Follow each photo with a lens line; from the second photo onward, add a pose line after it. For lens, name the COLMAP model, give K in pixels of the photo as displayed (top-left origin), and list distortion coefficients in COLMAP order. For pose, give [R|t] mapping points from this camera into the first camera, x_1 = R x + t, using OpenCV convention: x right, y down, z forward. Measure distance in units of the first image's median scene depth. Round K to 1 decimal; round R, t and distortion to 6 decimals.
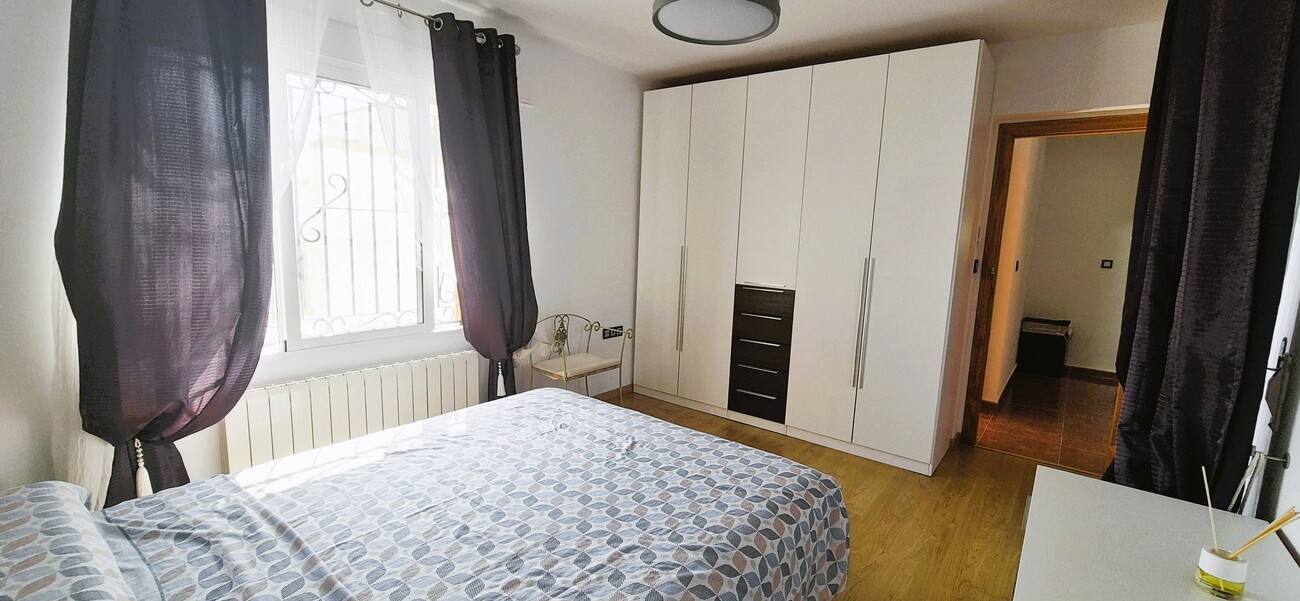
lens RADIAL K [[533.0, 0, 650.9], [0, 533.0, 297.6], [0, 0, 1]] dist [-0.002653, -0.000089]
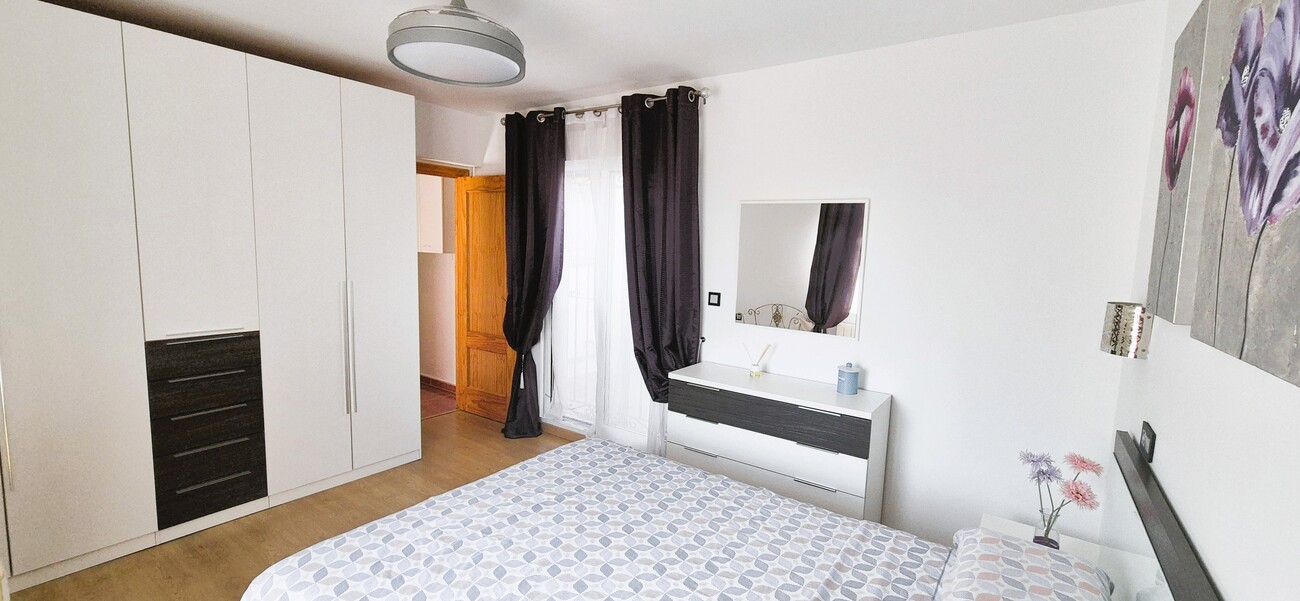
lens RADIAL K [[533.0, 0, 650.6], [0, 533.0, 300.9], [0, 0, 1]] dist [-0.002653, -0.000089]
pose [[-0.026740, -0.147476, 0.988704, -0.874708], [0.099382, 0.983766, 0.149427, -0.195092], [-0.994690, 0.102255, -0.011649, 0.673368]]
